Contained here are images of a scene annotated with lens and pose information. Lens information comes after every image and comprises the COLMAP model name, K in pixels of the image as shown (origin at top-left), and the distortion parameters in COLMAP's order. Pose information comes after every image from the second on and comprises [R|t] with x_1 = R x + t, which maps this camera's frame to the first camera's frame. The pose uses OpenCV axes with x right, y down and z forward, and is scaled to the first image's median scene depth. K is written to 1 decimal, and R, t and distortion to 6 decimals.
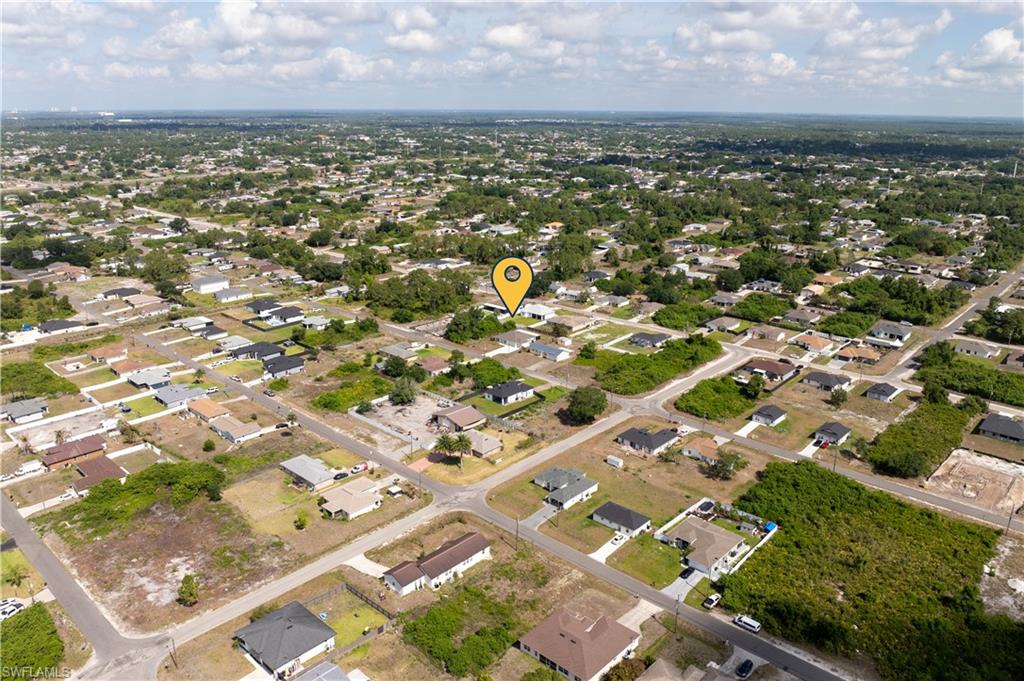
lens RADIAL K [[738.1, 0, 531.4], [0, 738.1, 339.9], [0, 0, 1]] dist [-0.033804, 0.002736]
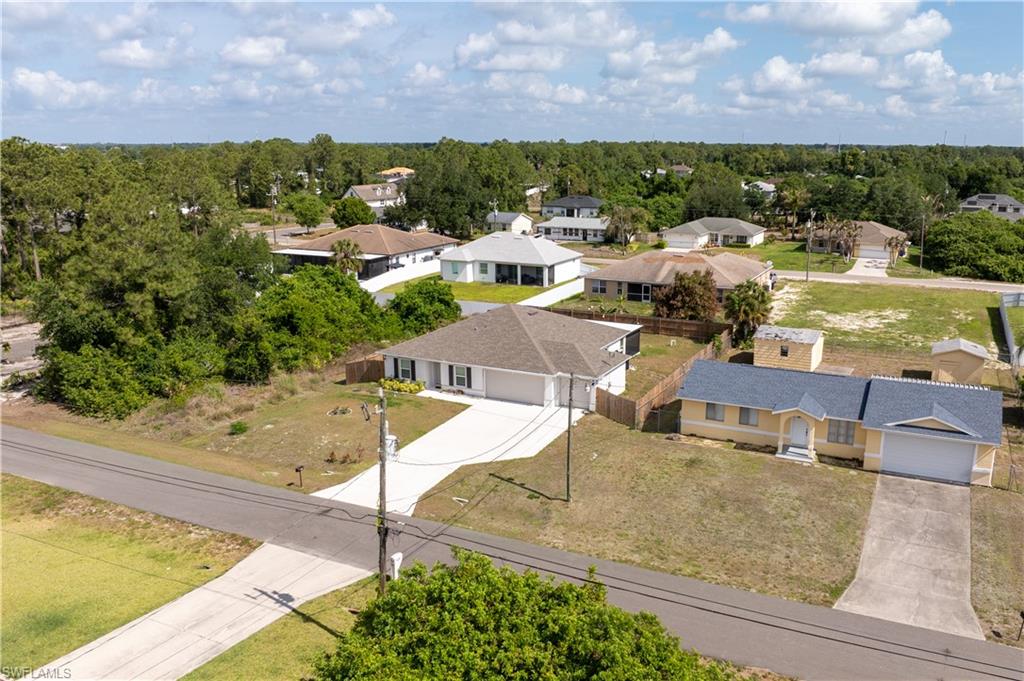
lens RADIAL K [[845.9, 0, 563.1], [0, 845.9, 339.3], [0, 0, 1]] dist [-0.039698, -0.000164]
pose [[0.954242, -0.070992, 0.290485, -0.065974], [0.092196, 0.993934, -0.059955, 0.006929], [-0.284466, 0.083993, 0.954999, 0.845683]]
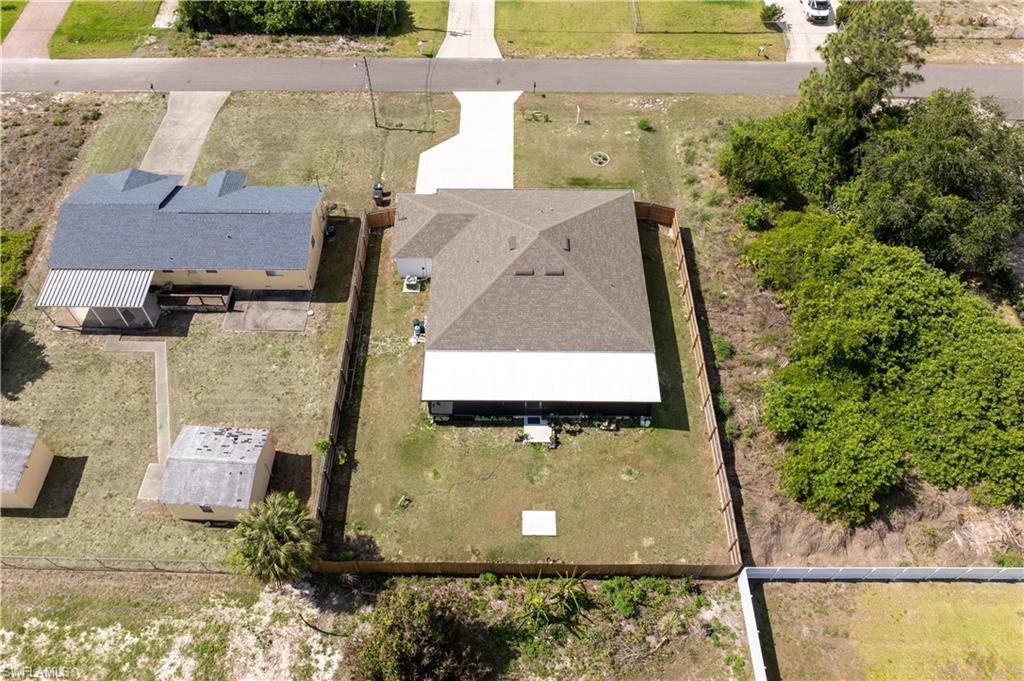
lens RADIAL K [[734.6, 0, 498.8], [0, 734.6, 340.8], [0, 0, 1]] dist [-0.041341, 0.002268]
pose [[-0.746372, 0.534063, -0.397122, 0.048004], [-0.203319, 0.385200, 0.900157, -0.126382], [0.633712, 0.752594, -0.178917, 1.060187]]
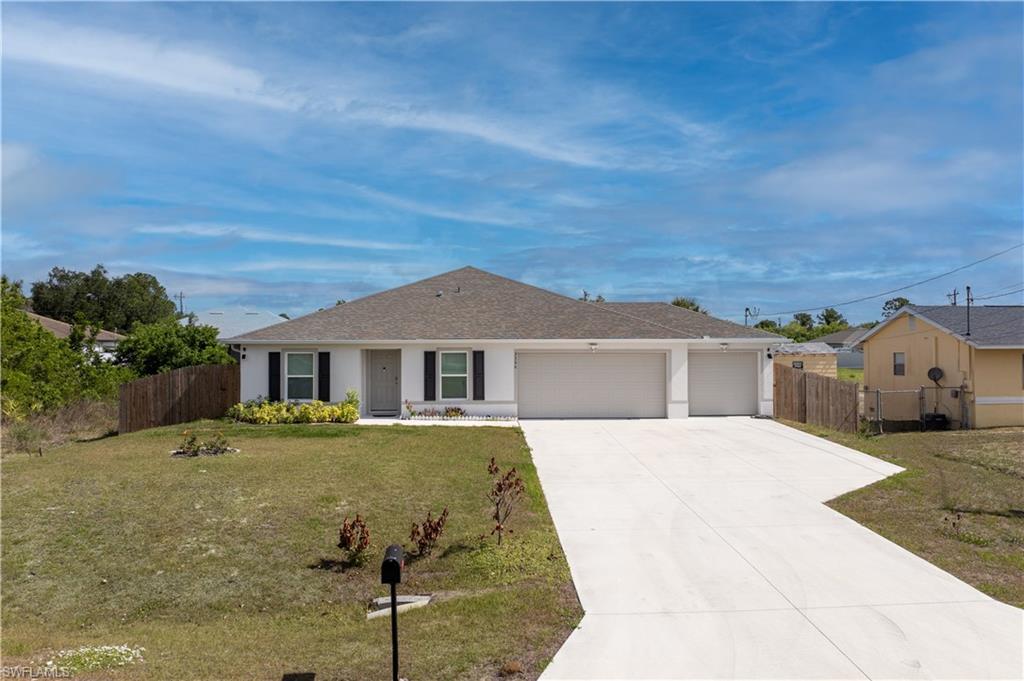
lens RADIAL K [[750.6, 0, 513.4], [0, 750.6, 321.1], [0, 0, 1]] dist [-0.039548, 0.000197]
pose [[0.708270, 0.019310, 0.705677, -0.079544], [0.215887, 0.945810, -0.242561, 0.014723], [-0.672120, 0.324146, 0.665721, 0.966650]]
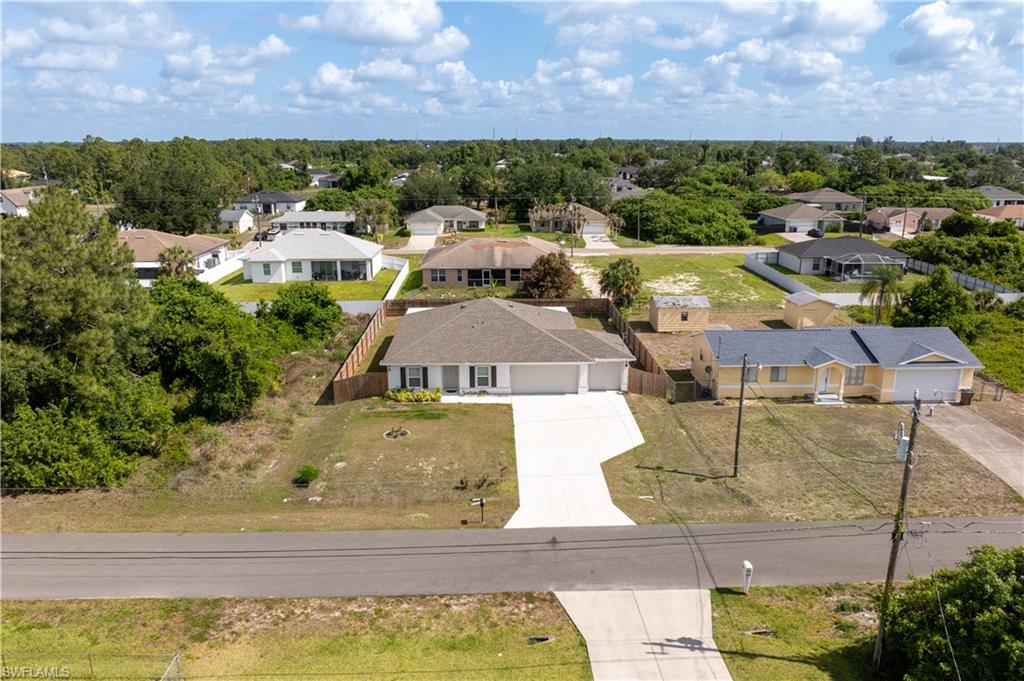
lens RADIAL K [[750.6, 0, 513.4], [0, 750.6, 321.1], [0, 0, 1]] dist [-0.039548, 0.000197]
pose [[0.715474, -0.170354, 0.677552, -0.130543], [0.213240, 0.976787, 0.020415, -0.010179], [-0.665301, 0.129875, 0.735192, 0.901585]]
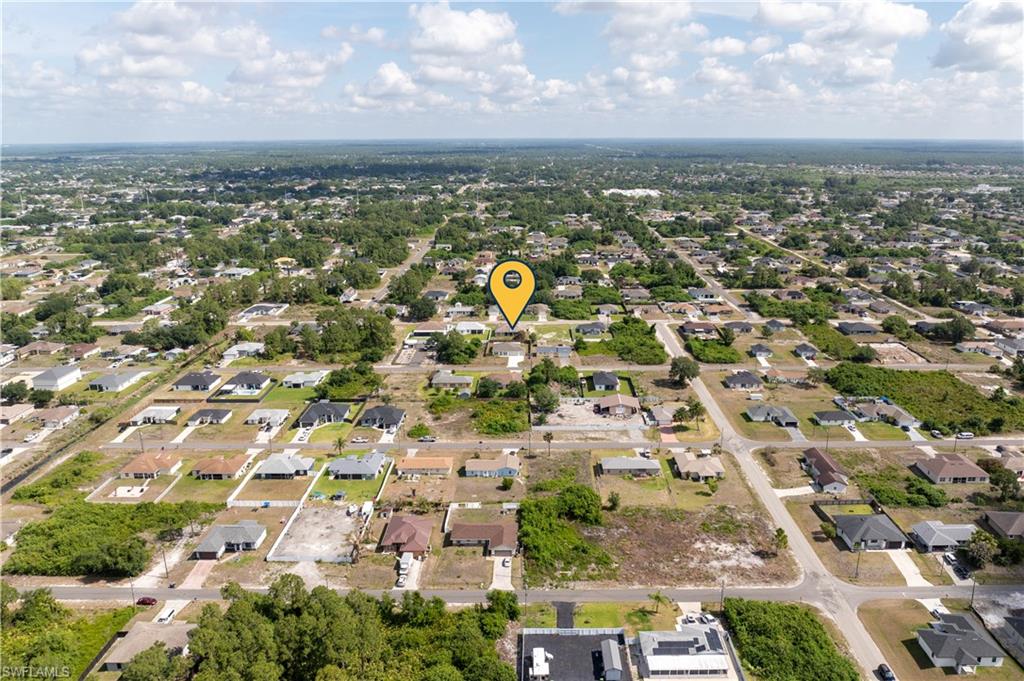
lens RADIAL K [[738.1, 0, 531.4], [0, 738.1, 339.9], [0, 0, 1]] dist [-0.033804, 0.002736]
pose [[0.746693, -0.188200, 0.637990, -0.706631], [0.209477, 0.976868, 0.042996, -0.056211], [-0.631324, 0.101539, 0.768843, 0.141683]]
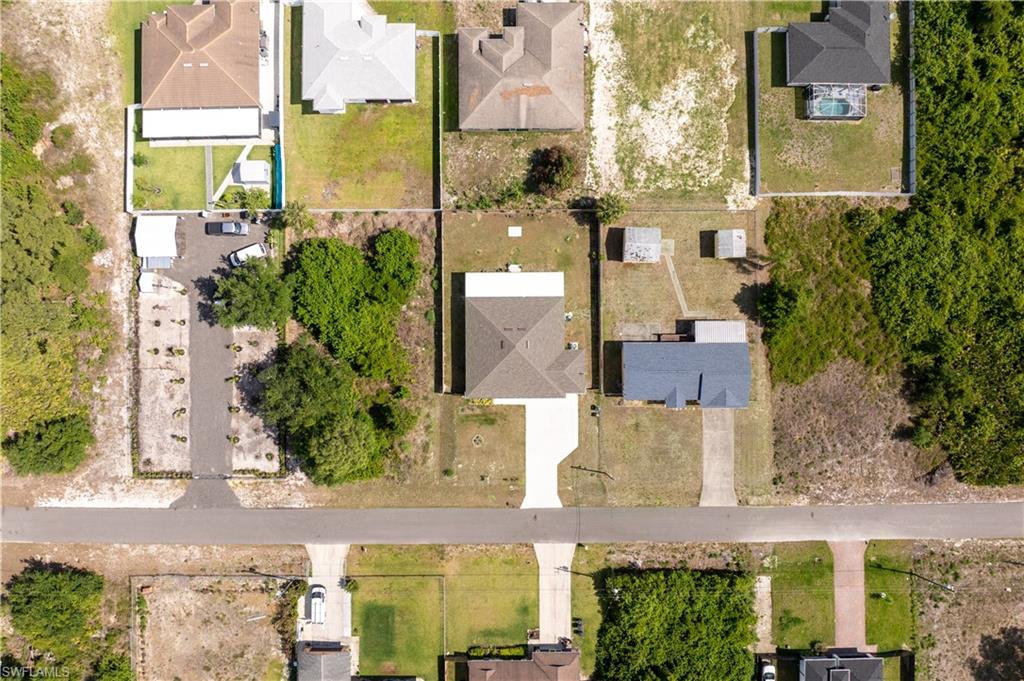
lens RADIAL K [[734.6, 0, 498.8], [0, 734.6, 340.8], [0, 0, 1]] dist [-0.041341, 0.002268]
pose [[0.735860, -0.677121, 0.004120, -0.026948], [0.208460, 0.232325, 0.950036, -0.296418], [-0.644247, -0.698235, 0.312112, 0.939126]]
